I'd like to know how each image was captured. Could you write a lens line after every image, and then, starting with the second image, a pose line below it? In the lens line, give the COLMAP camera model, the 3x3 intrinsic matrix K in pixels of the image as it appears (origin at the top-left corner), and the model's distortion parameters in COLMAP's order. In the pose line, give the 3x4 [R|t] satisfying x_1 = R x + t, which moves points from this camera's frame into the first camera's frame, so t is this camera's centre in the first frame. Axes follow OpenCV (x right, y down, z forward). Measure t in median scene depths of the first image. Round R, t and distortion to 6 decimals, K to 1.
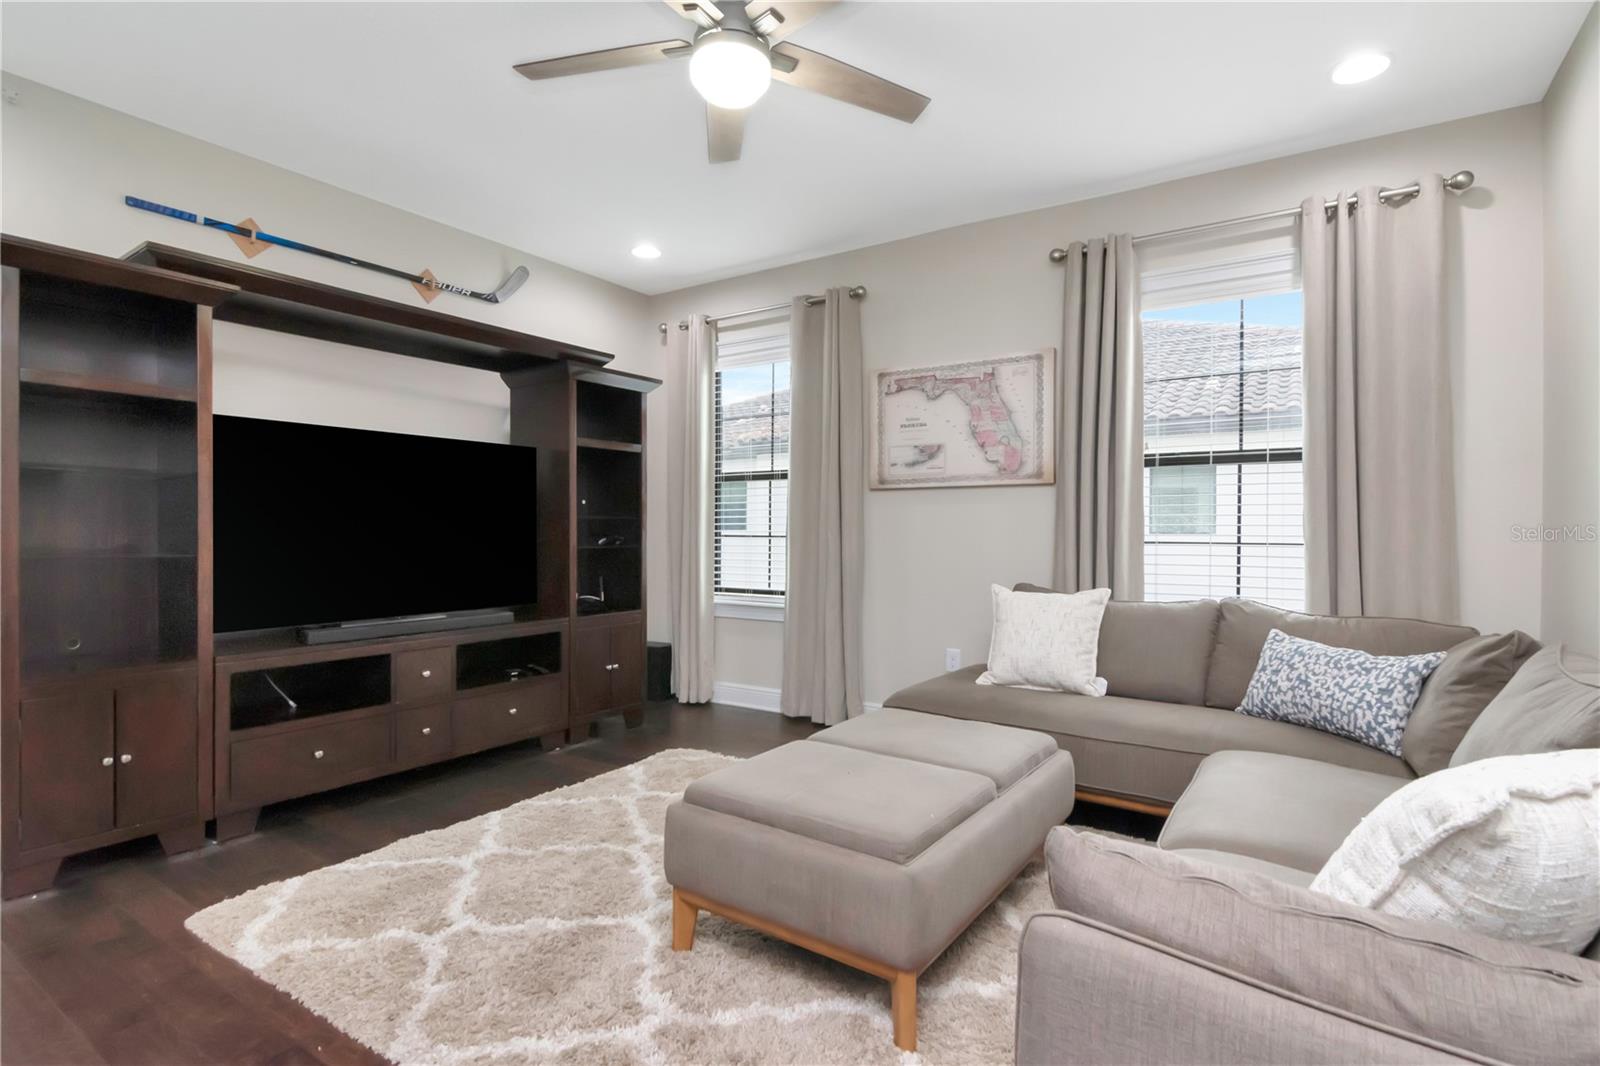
lens RADIAL K [[784.3, 0, 806.5], [0, 784.3, 530.4], [0, 0, 1]] dist [-0.001314, -0.000305]
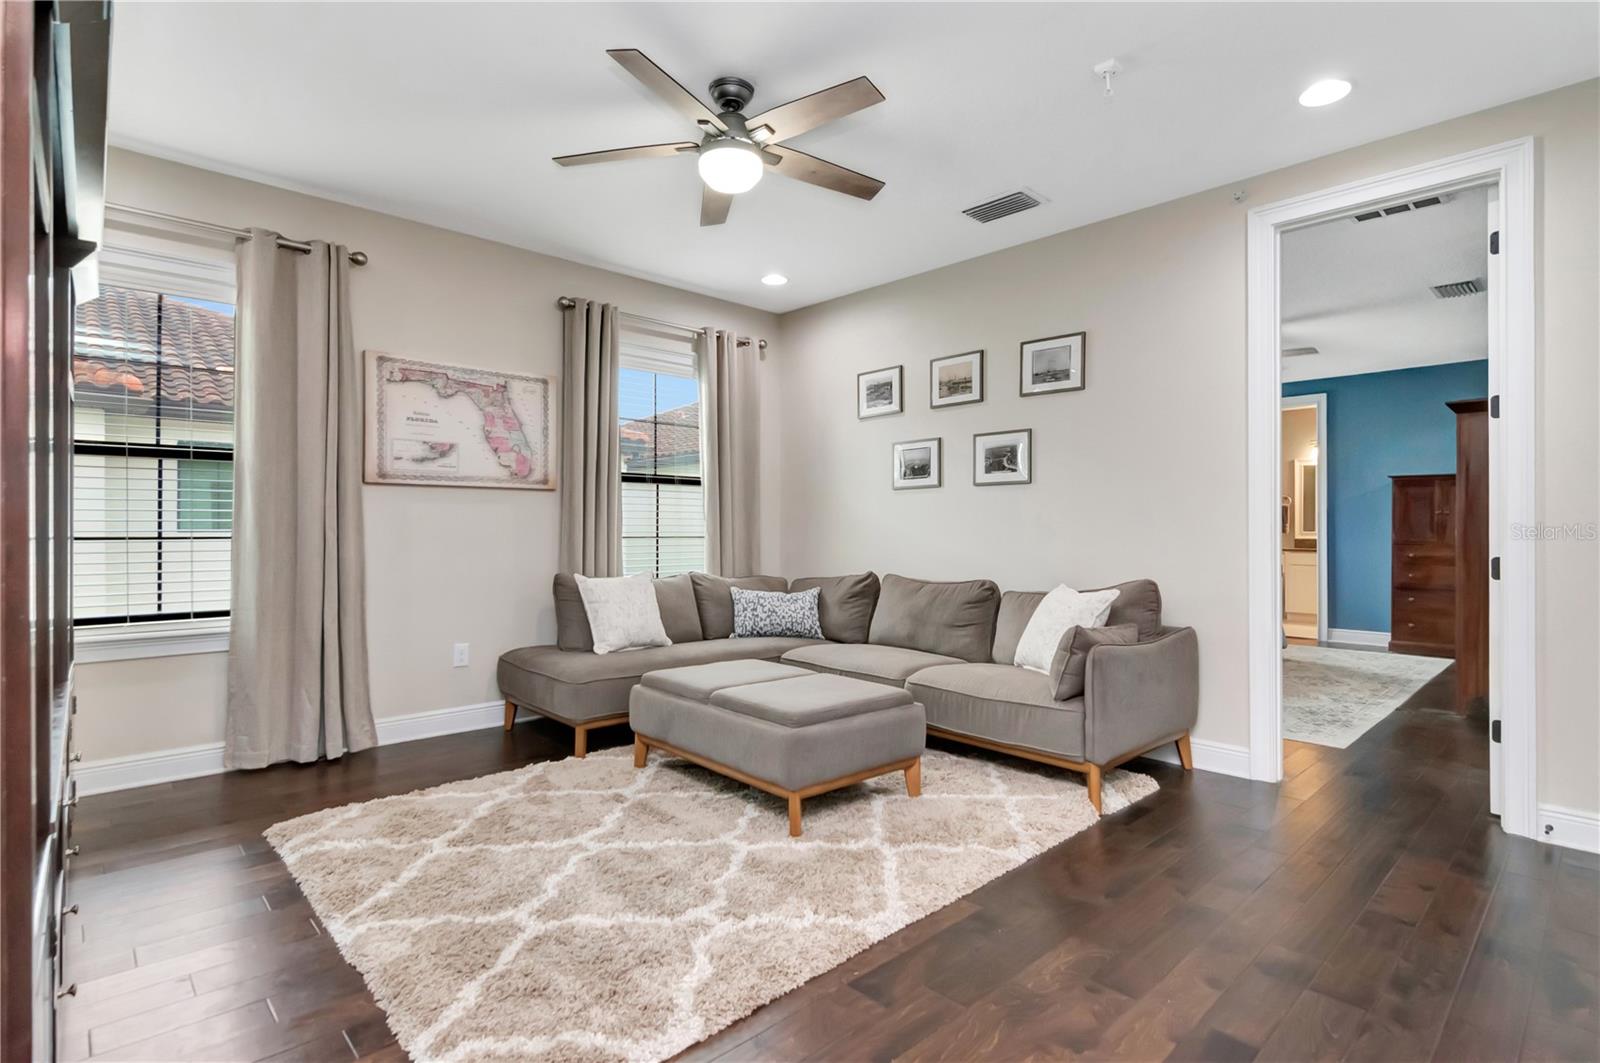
lens RADIAL K [[784.3, 0, 806.5], [0, 784.3, 528.9], [0, 0, 1]] dist [-0.001314, -0.000305]
pose [[0.232752, 0.002086, 0.972534, -0.722541], [0.004511, 0.999985, -0.003224, 0.005557], [-0.972526, 0.005138, 0.232739, 0.329378]]
